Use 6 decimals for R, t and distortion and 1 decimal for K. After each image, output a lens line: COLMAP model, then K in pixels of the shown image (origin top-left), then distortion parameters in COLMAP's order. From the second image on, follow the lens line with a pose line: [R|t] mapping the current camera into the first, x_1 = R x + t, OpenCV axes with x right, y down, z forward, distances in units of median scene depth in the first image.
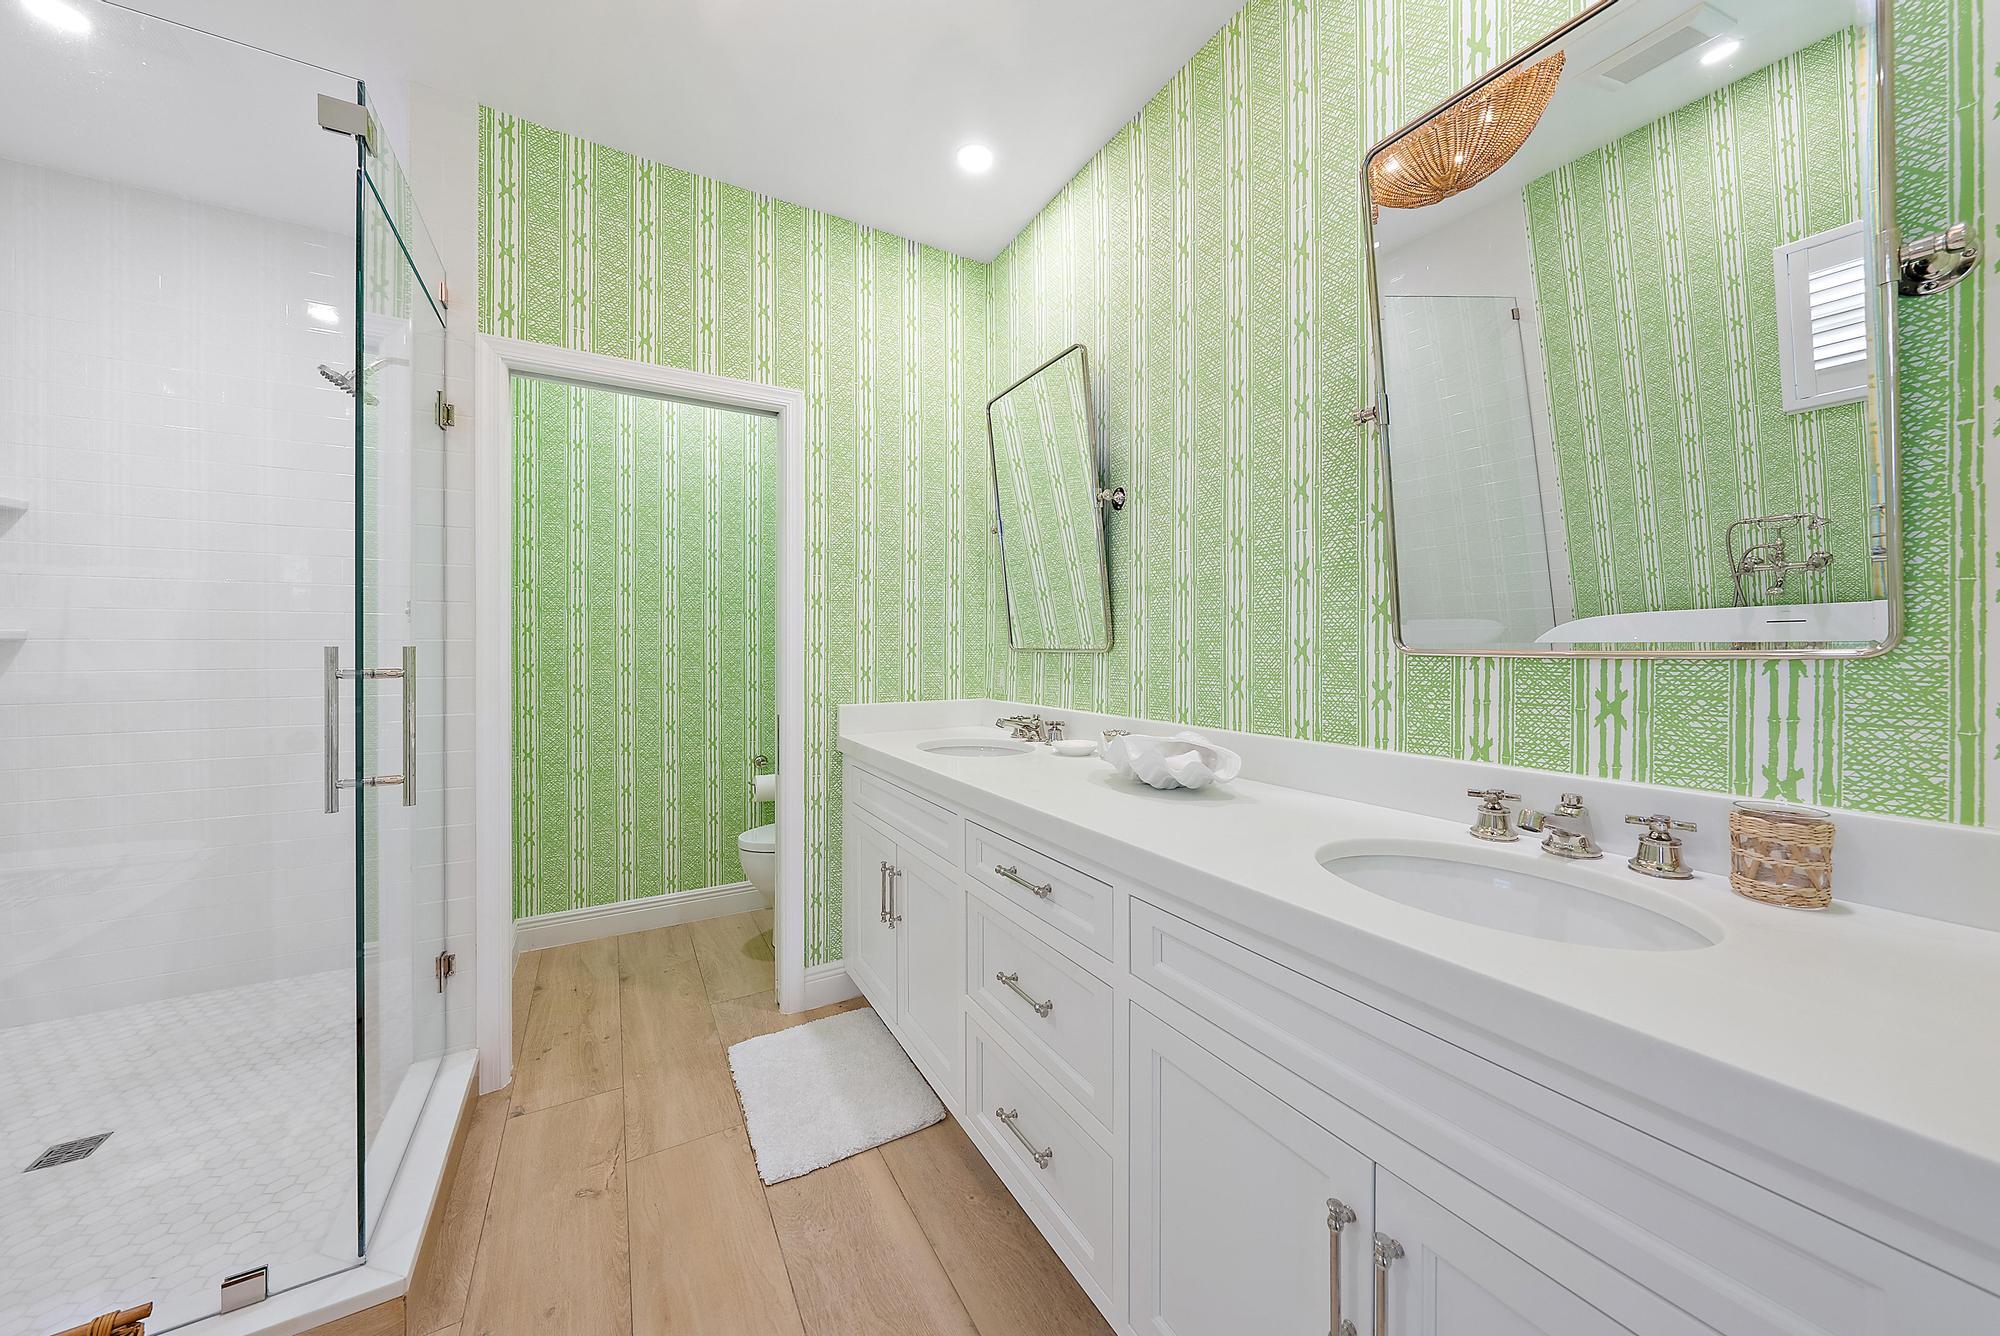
lens RADIAL K [[689.9, 0, 1002.3], [0, 689.9, 647.5], [0, 0, 1]] dist [-0.003189, 0.000017]
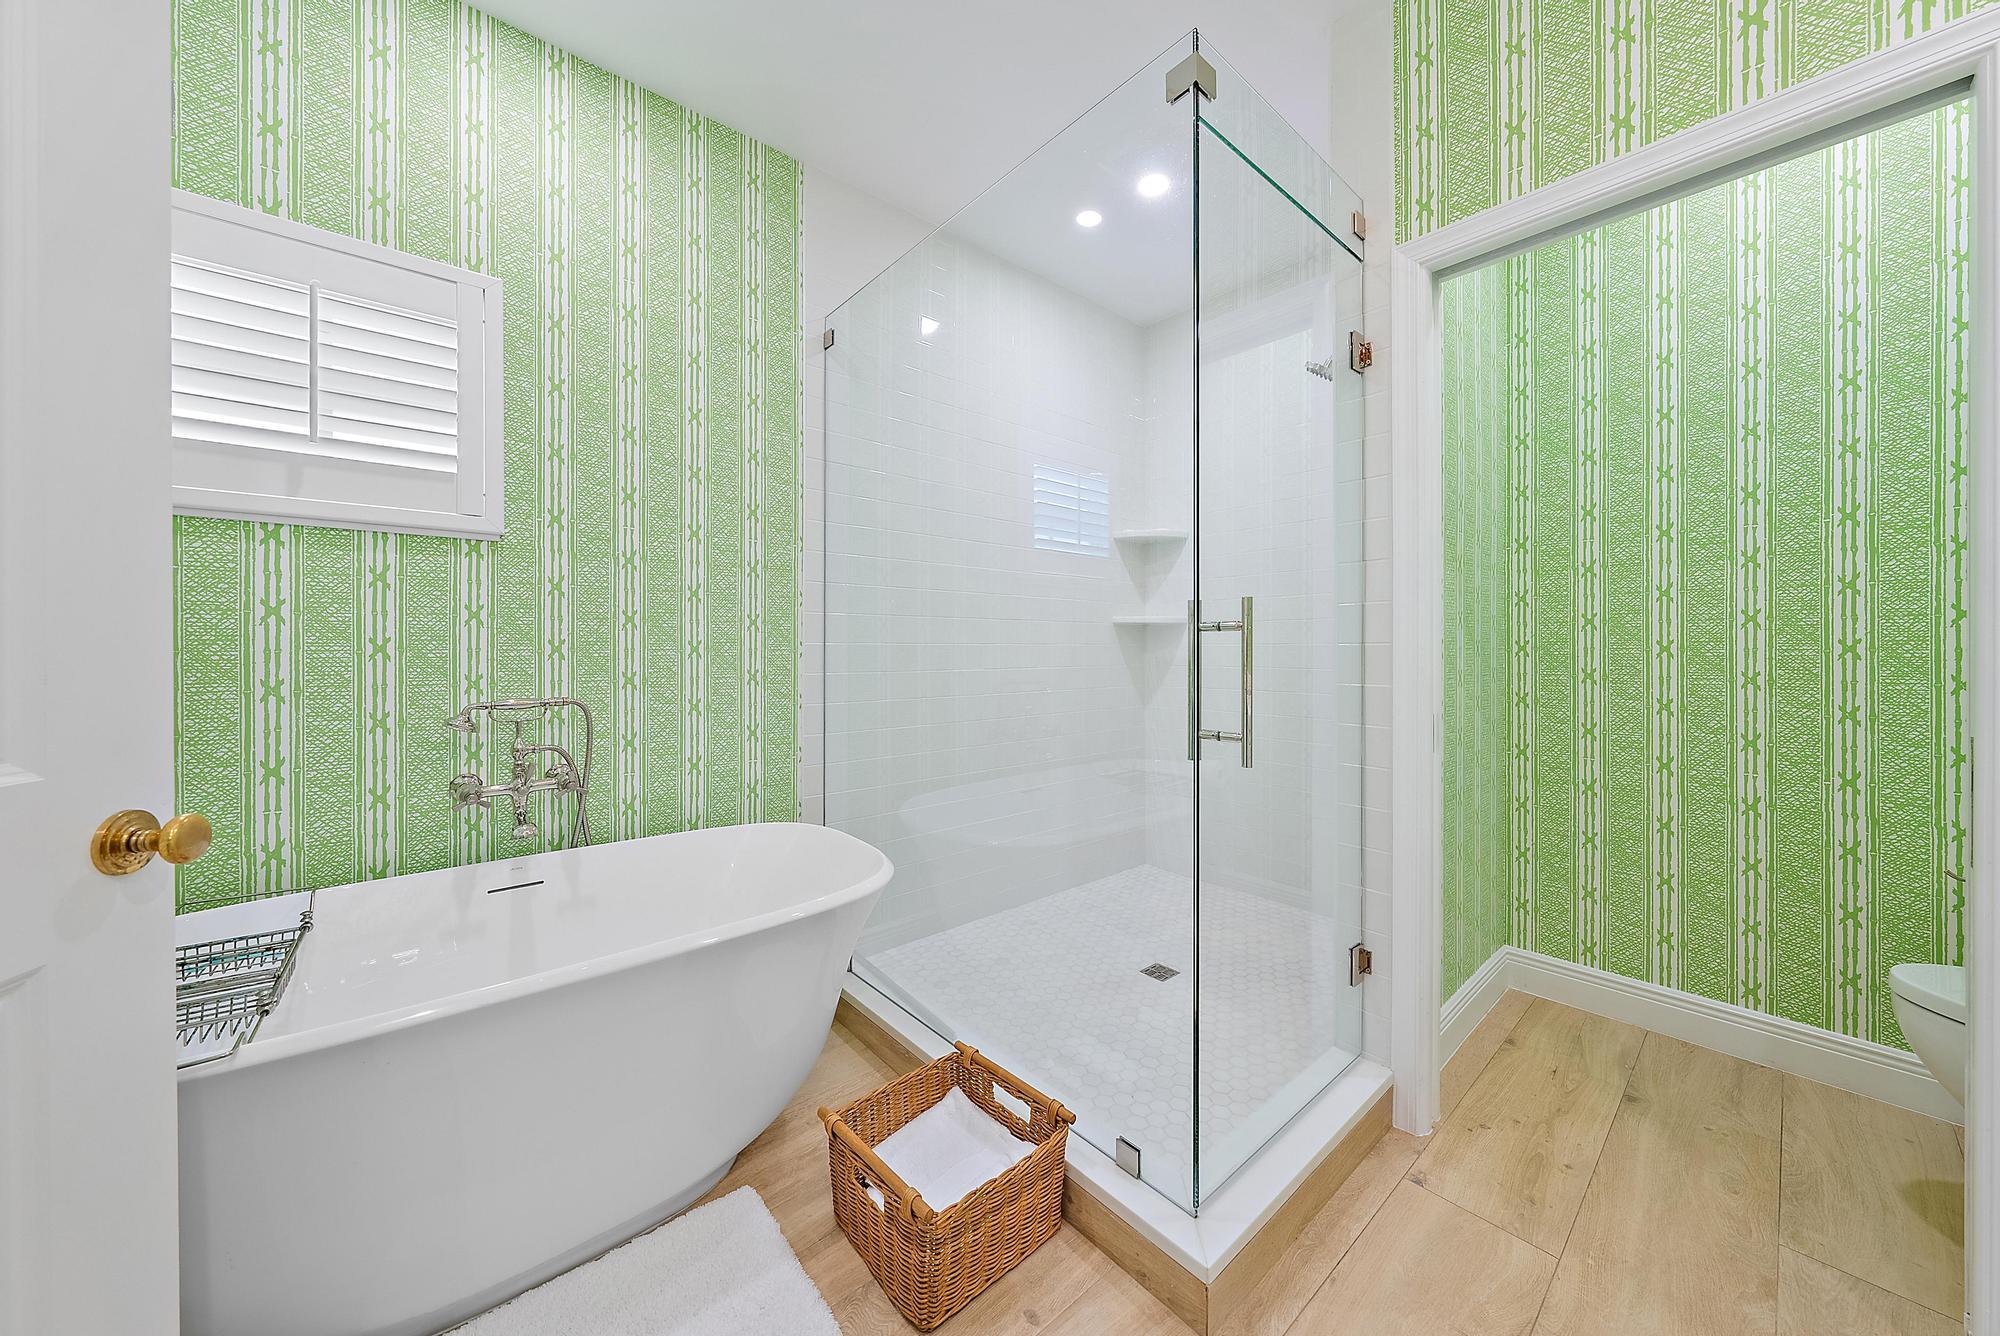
lens RADIAL K [[689.9, 0, 1002.3], [0, 689.9, 647.5], [0, 0, 1]] dist [-0.003189, 0.000017]
pose [[0.193685, 0.000299, -0.981064, -0.003280], [-0.000560, 1.000000, 0.000194, 0.035290], [0.981064, 0.000512, 0.193685, 0.255738]]
